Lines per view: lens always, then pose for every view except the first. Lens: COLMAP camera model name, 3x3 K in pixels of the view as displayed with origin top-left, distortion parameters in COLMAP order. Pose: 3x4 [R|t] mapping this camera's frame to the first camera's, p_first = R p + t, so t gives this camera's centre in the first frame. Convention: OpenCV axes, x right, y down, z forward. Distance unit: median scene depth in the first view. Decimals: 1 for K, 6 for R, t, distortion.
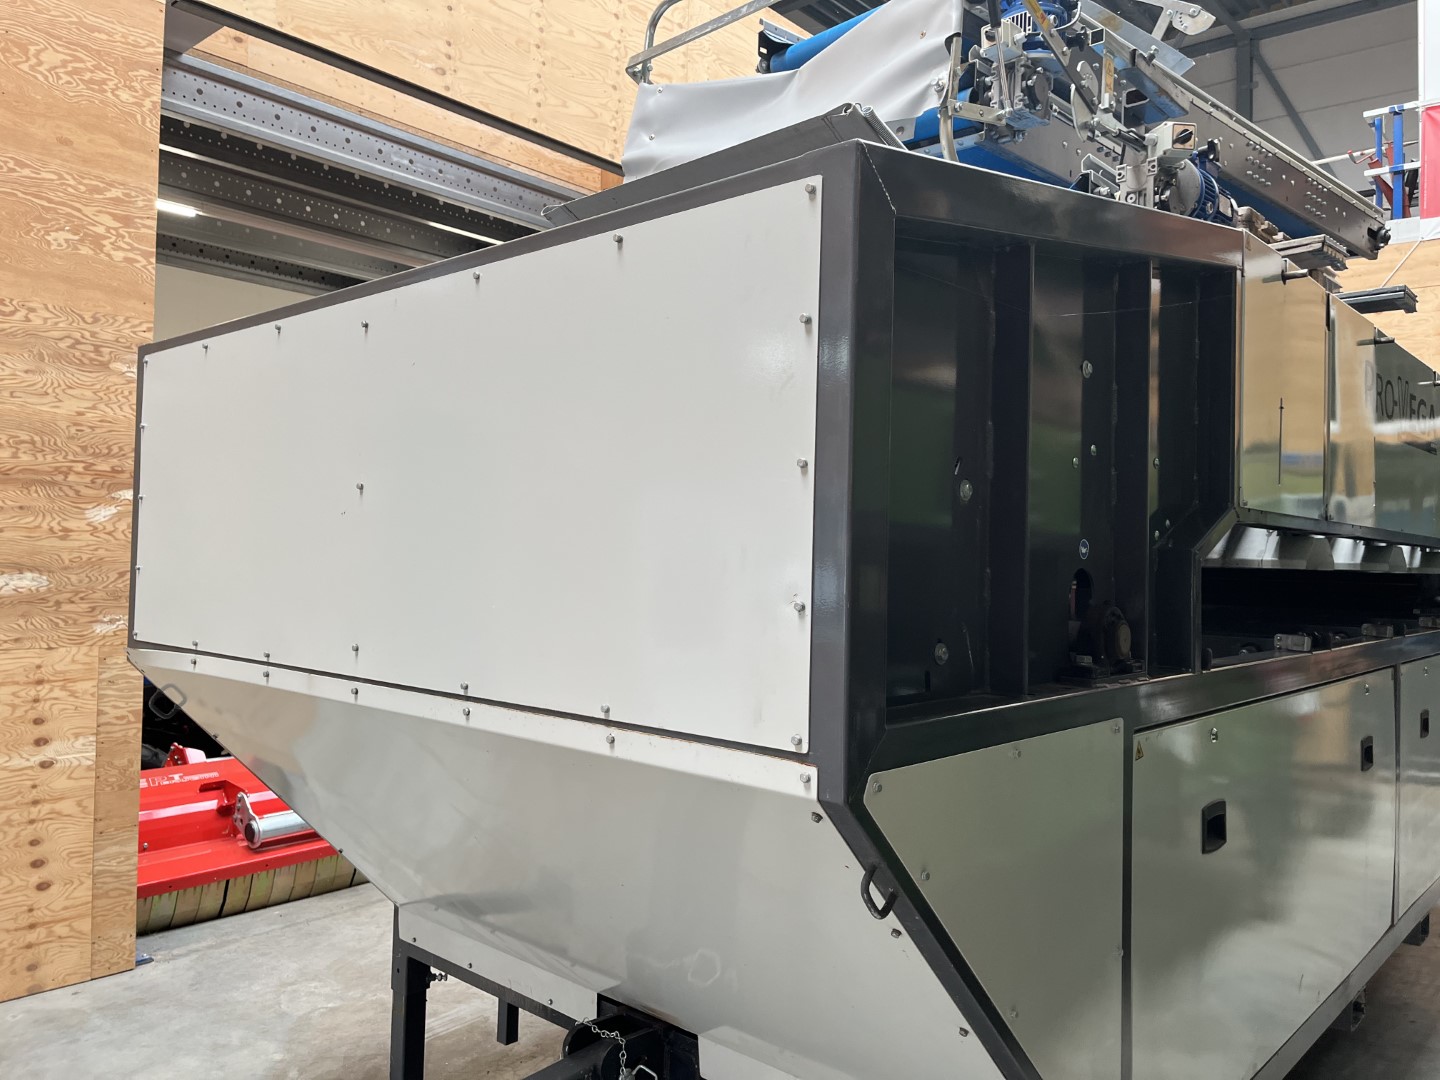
lens RADIAL K [[1085.6, 0, 721.2], [0, 1085.6, 534.5], [0, 0, 1]] dist [0.046172, -0.060821]
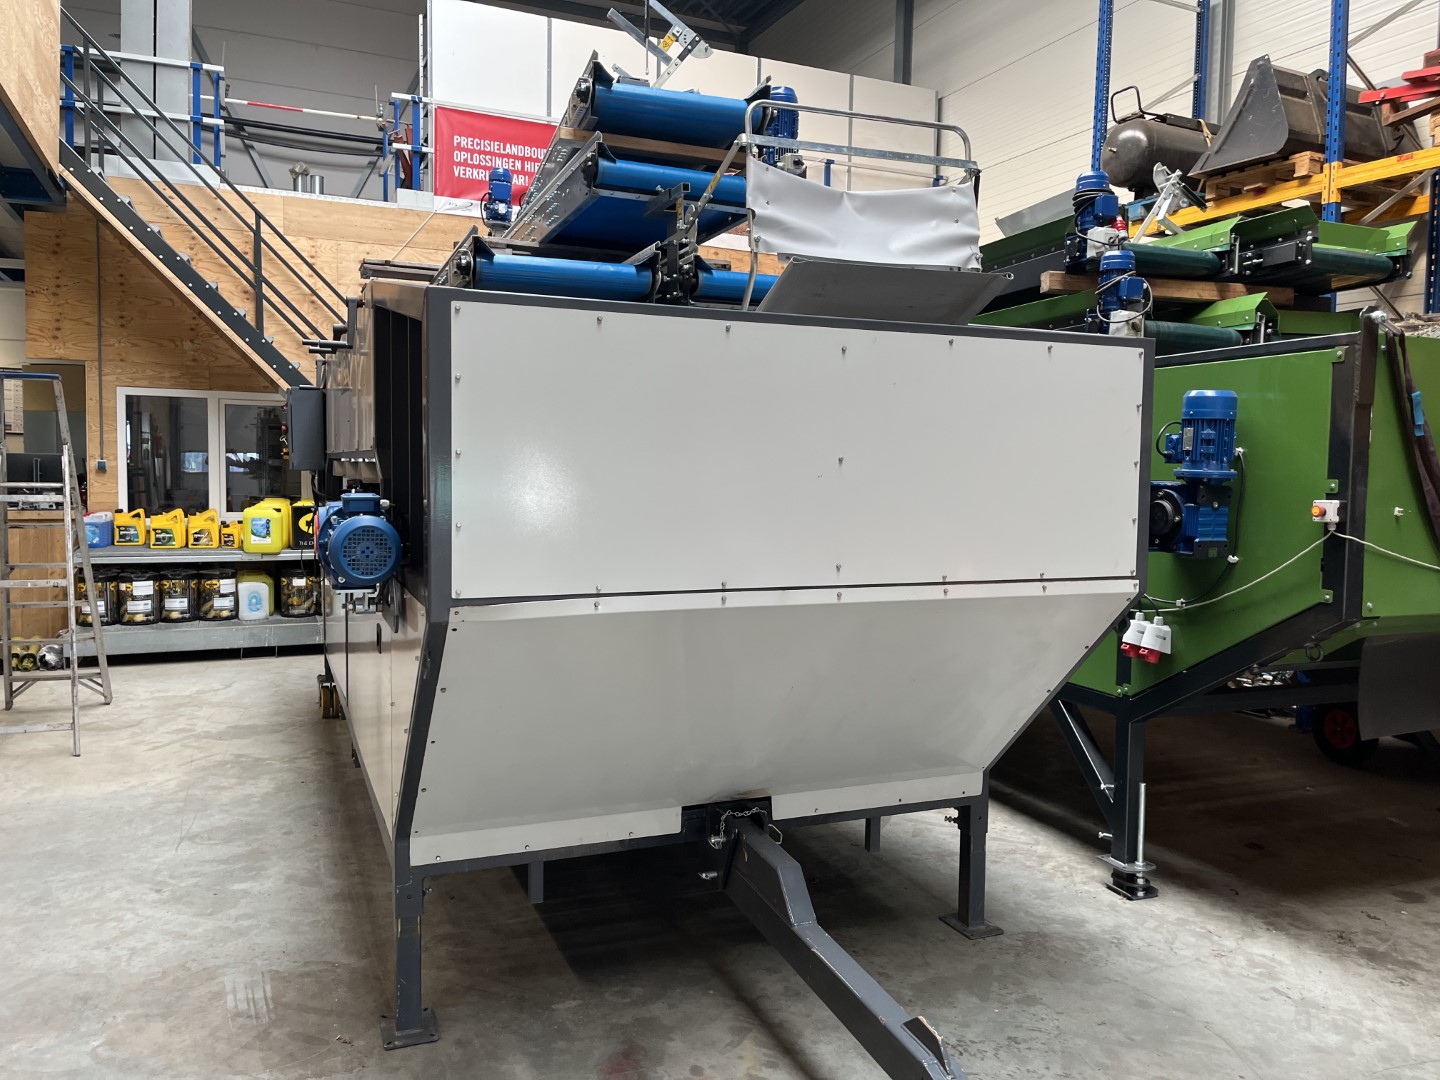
lens RADIAL K [[1085.6, 0, 722.9], [0, 1085.6, 541.1], [0, 0, 1]] dist [0.046172, -0.060821]
pose [[0.434313, -0.078158, 0.897365, -1.327625], [-0.023326, 0.994918, 0.097944, -0.055787], [-0.900460, -0.063471, 0.430283, 0.382122]]
